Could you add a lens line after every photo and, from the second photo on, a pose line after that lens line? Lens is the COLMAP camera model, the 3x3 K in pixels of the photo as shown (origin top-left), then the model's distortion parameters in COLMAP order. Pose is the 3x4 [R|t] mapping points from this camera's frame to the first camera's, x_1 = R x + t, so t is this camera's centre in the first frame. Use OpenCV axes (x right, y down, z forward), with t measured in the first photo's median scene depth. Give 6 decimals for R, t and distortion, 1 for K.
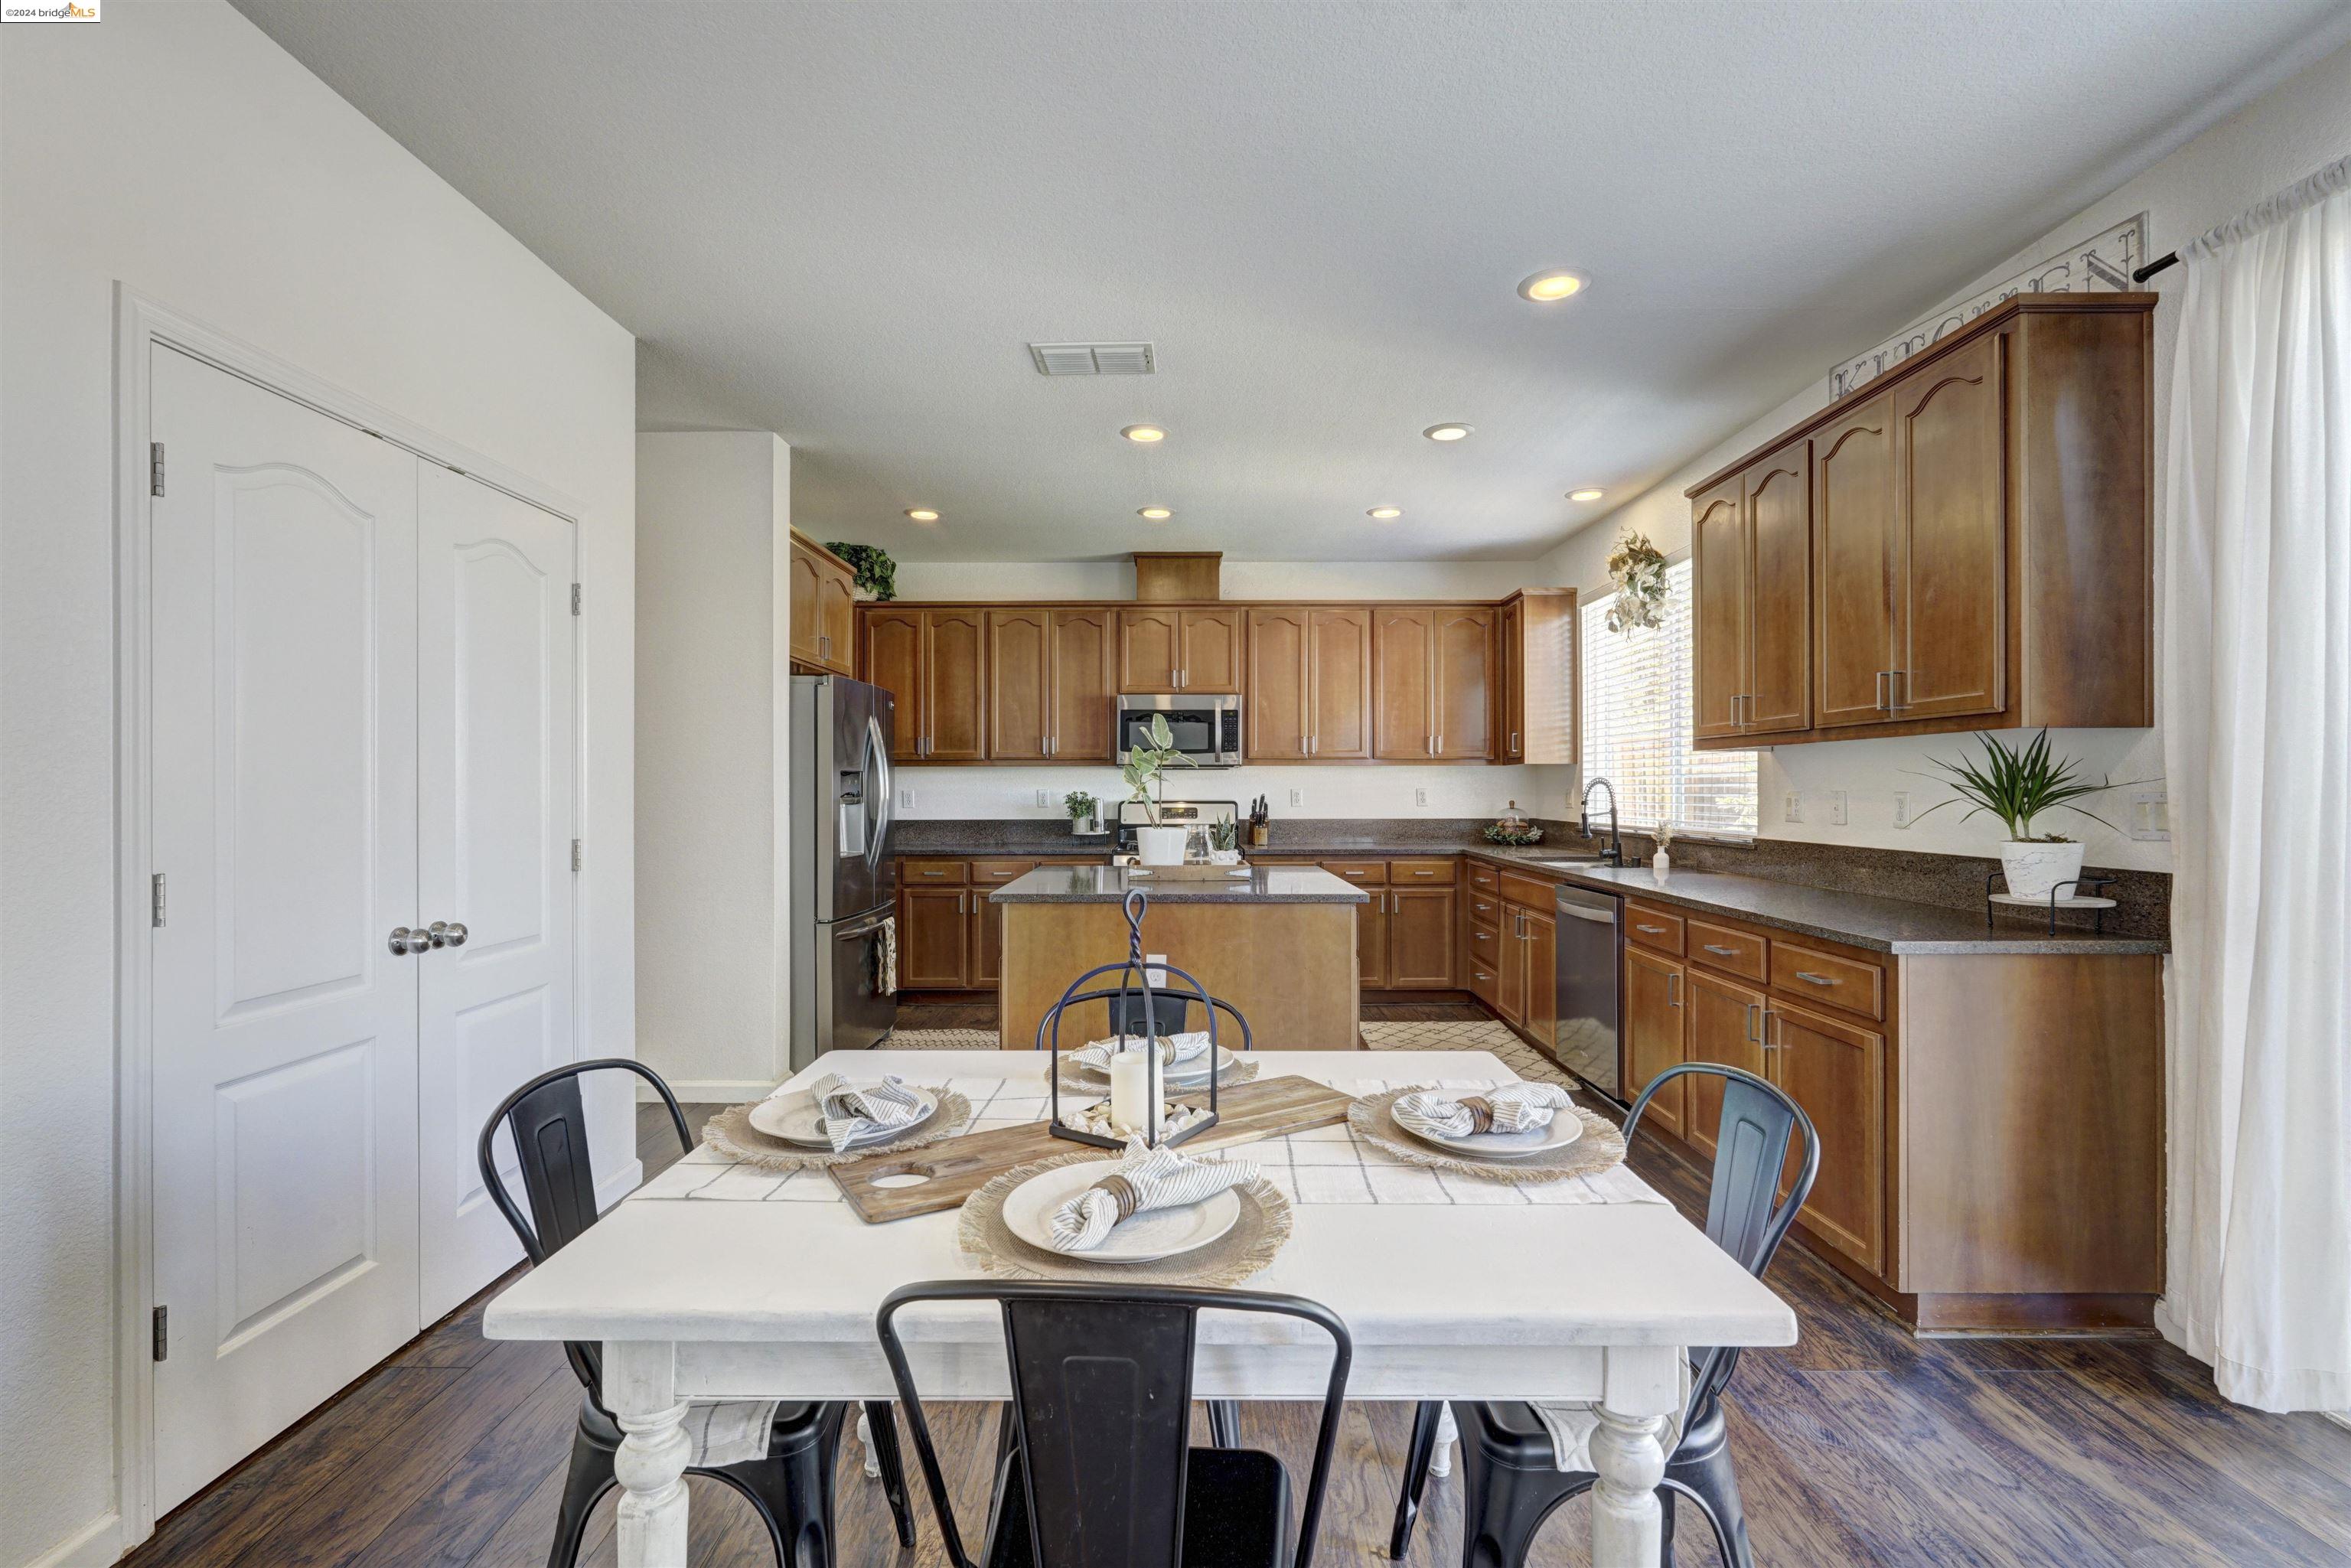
lens RADIAL K [[1027.6, 0, 1174.7], [0, 1027.6, 786.8], [0, 0, 1]] dist [-0.010626, 0.004602]
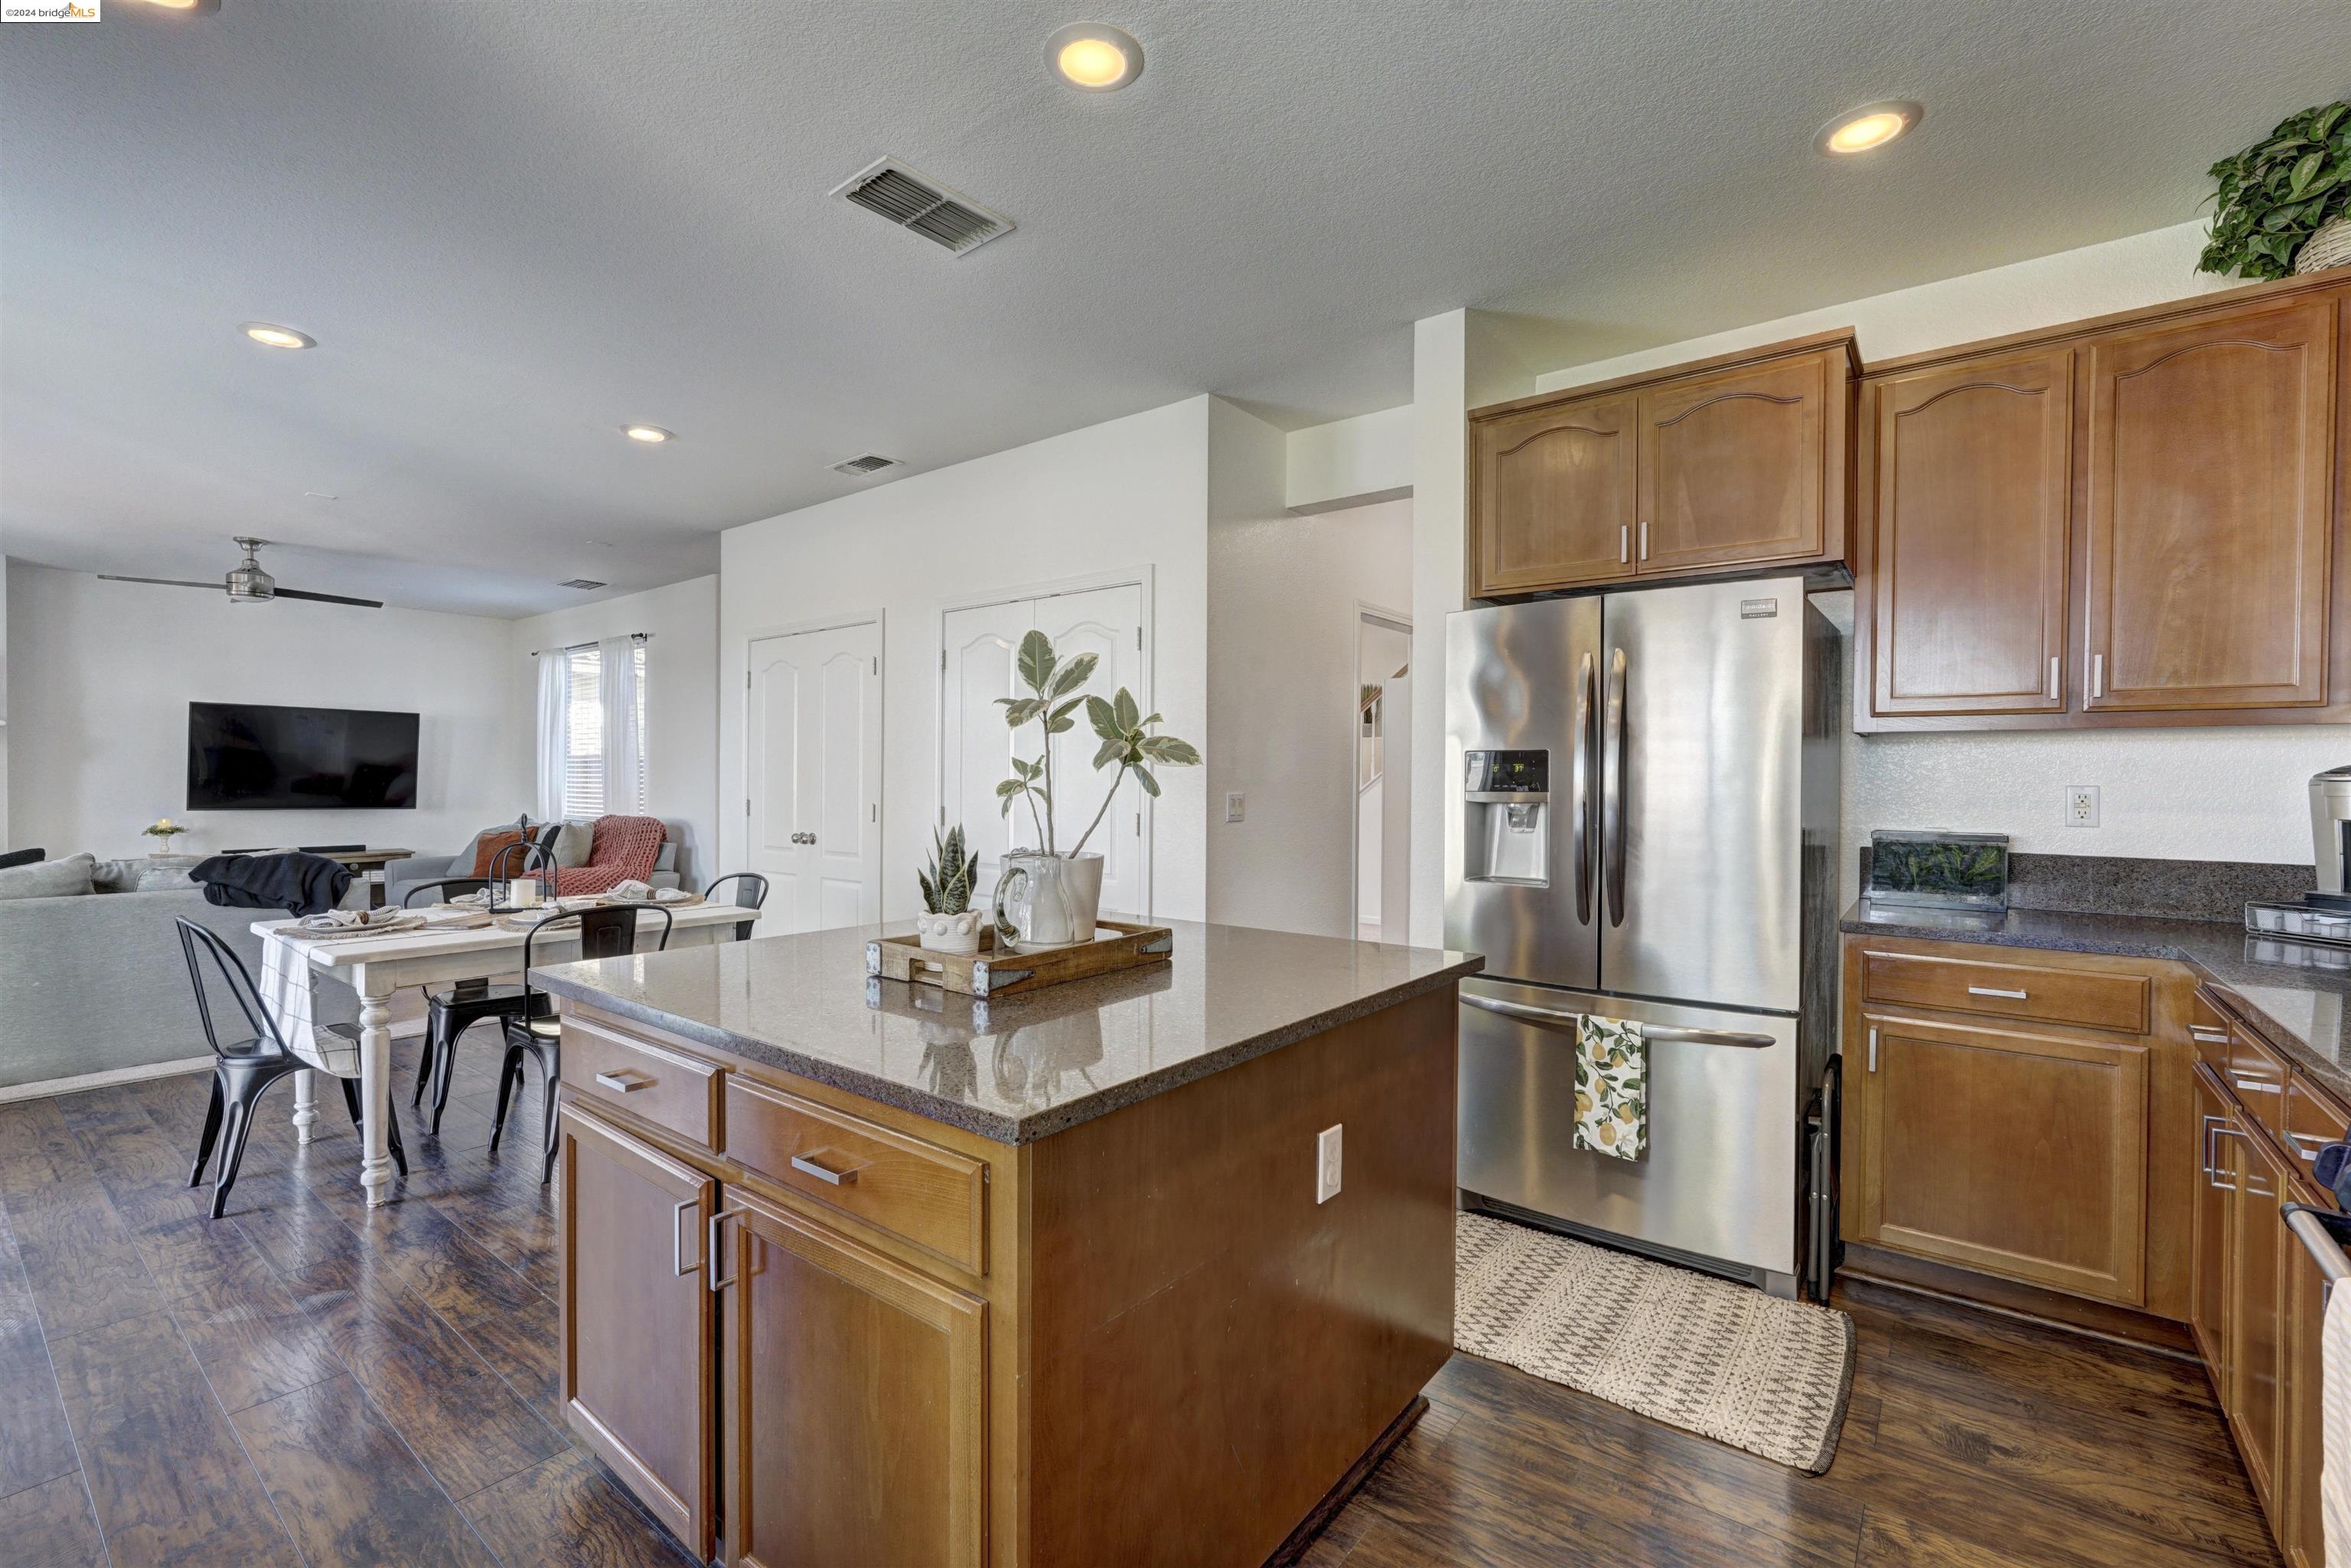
lens RADIAL K [[1027.6, 0, 1175.7], [0, 1027.6, 784.2], [0, 0, 1]] dist [-0.010626, 0.004602]
pose [[-0.612160, 0.002816, -0.790729, 0.237590], [-0.005739, 0.999952, 0.008003, 0.001110], [0.790713, 0.009437, -0.612114, 0.934726]]
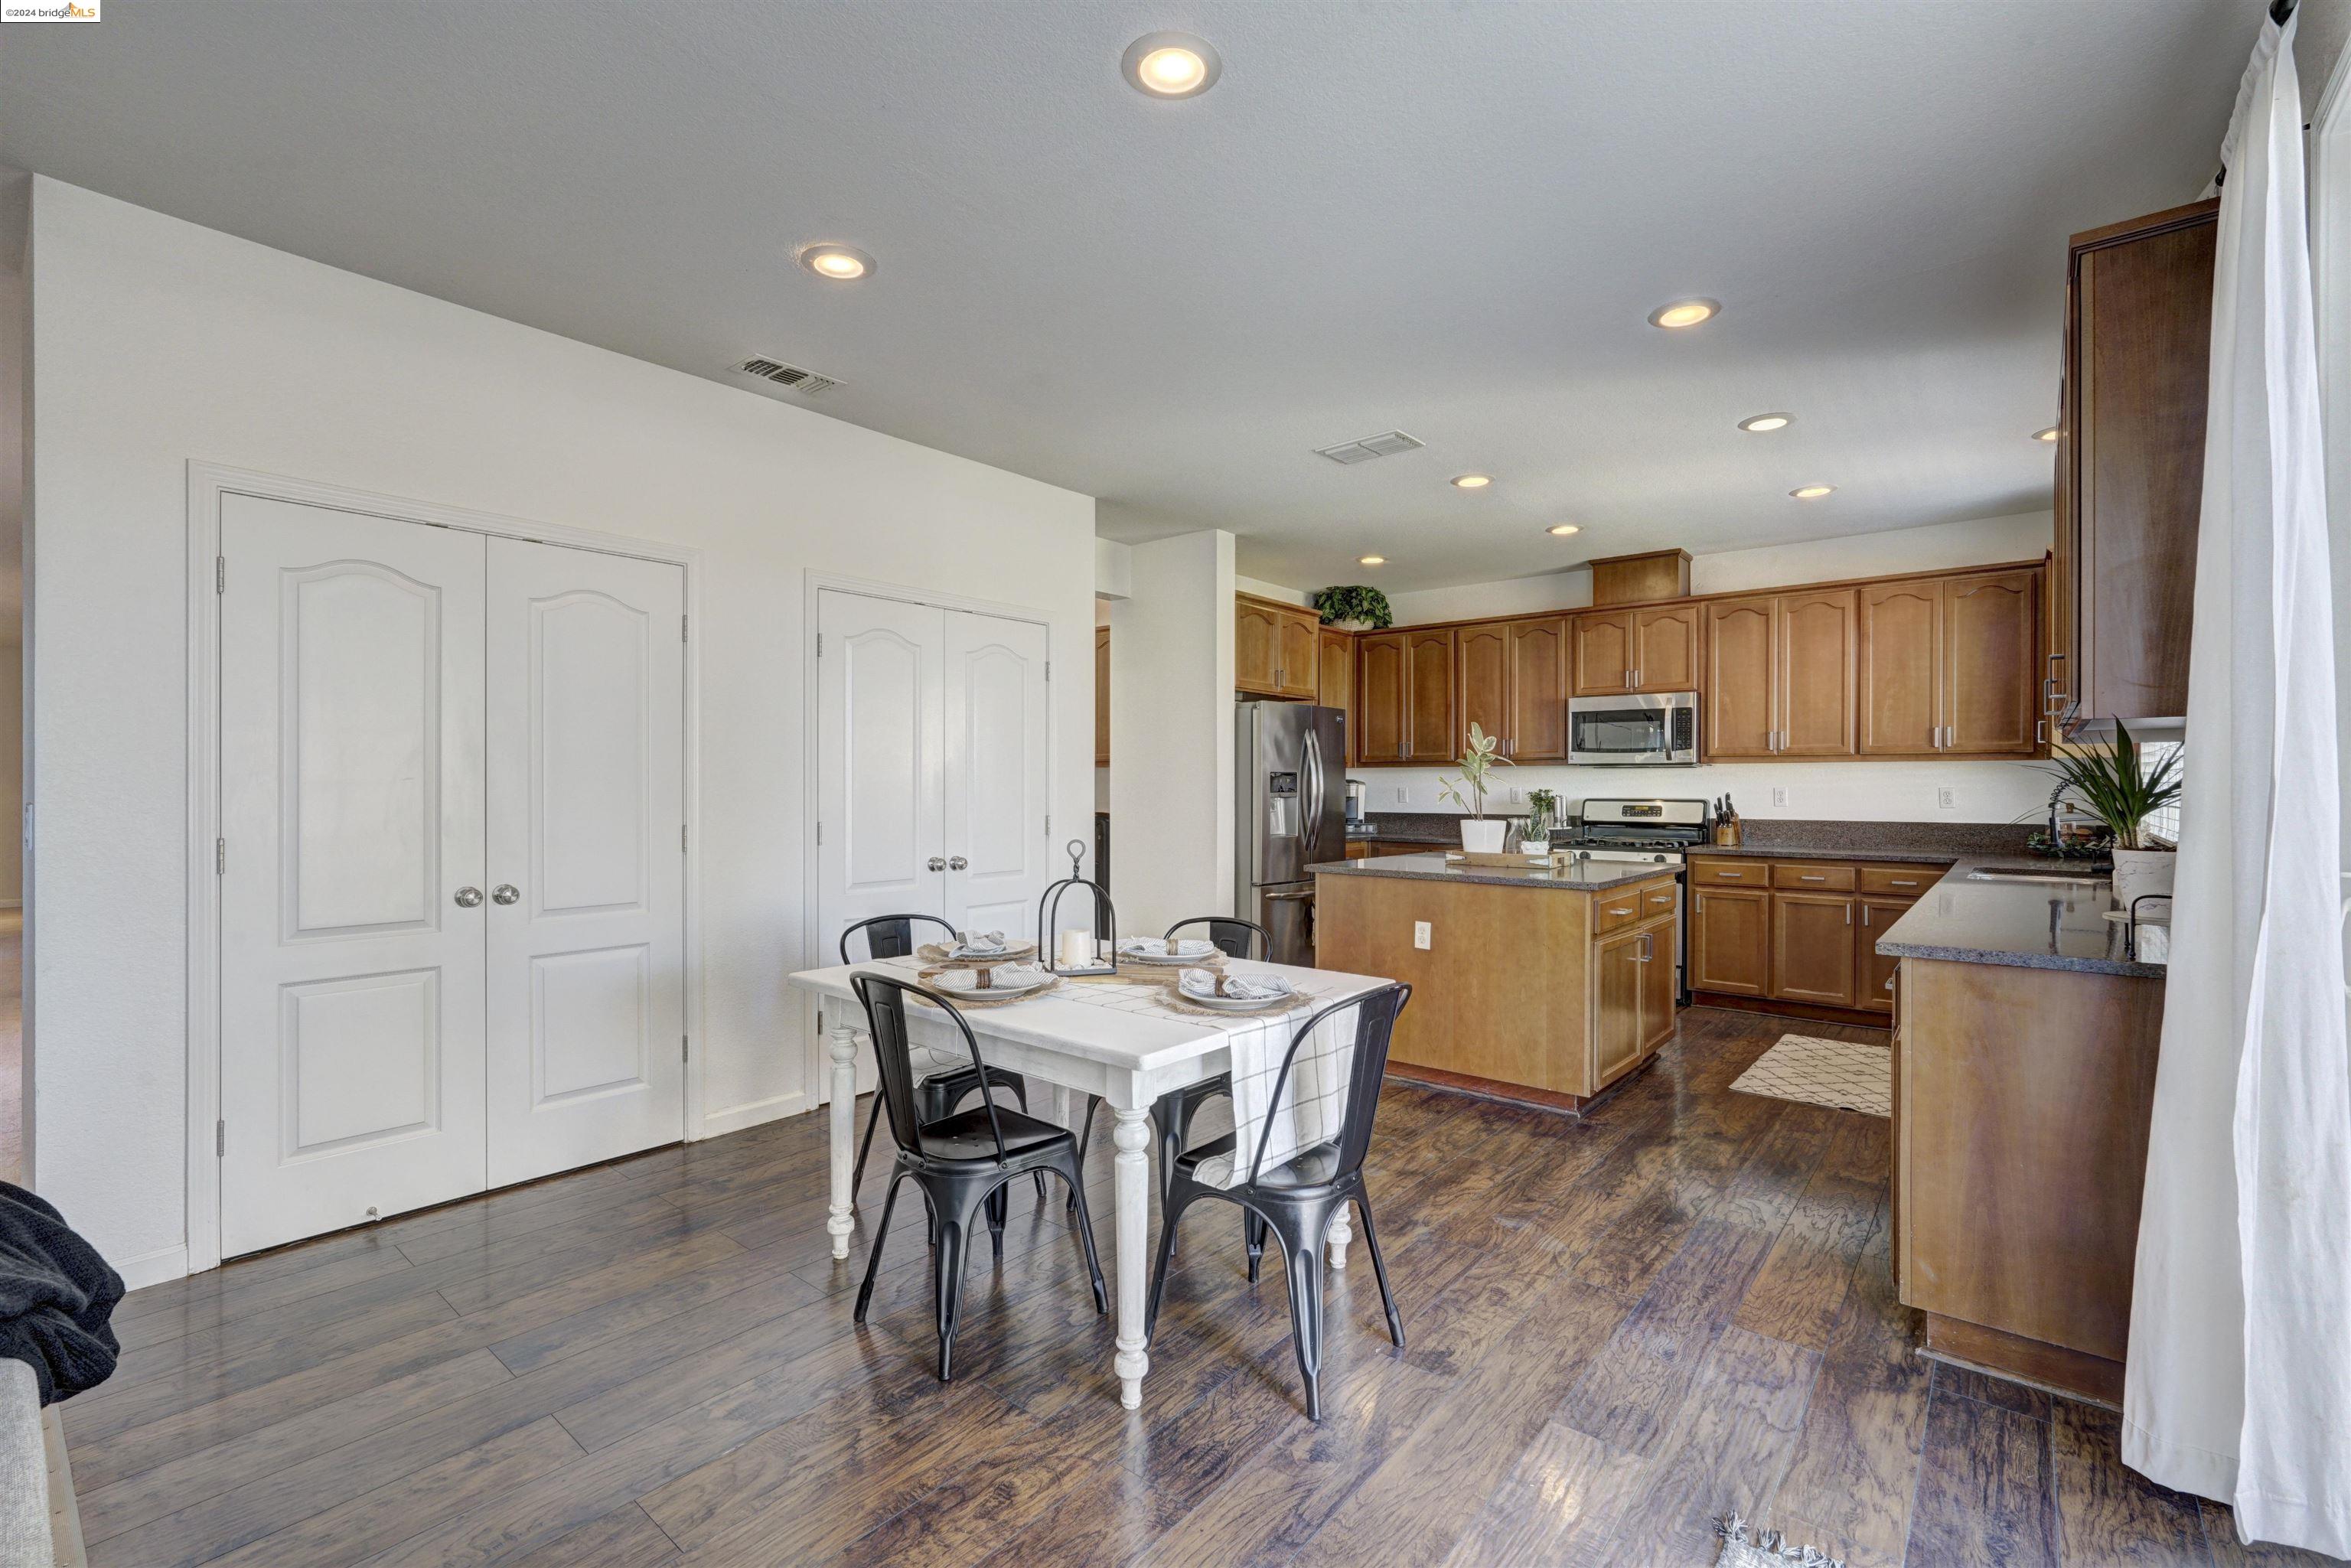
lens RADIAL K [[1027.6, 0, 1179.8], [0, 1027.6, 786.0], [0, 0, 1]] dist [-0.010626, 0.004602]
pose [[0.774321, 0.002784, -0.632787, 0.315265], [-0.001982, 0.999996, 0.001974, -0.000026], [0.632790, -0.000274, 0.774323, -0.076509]]
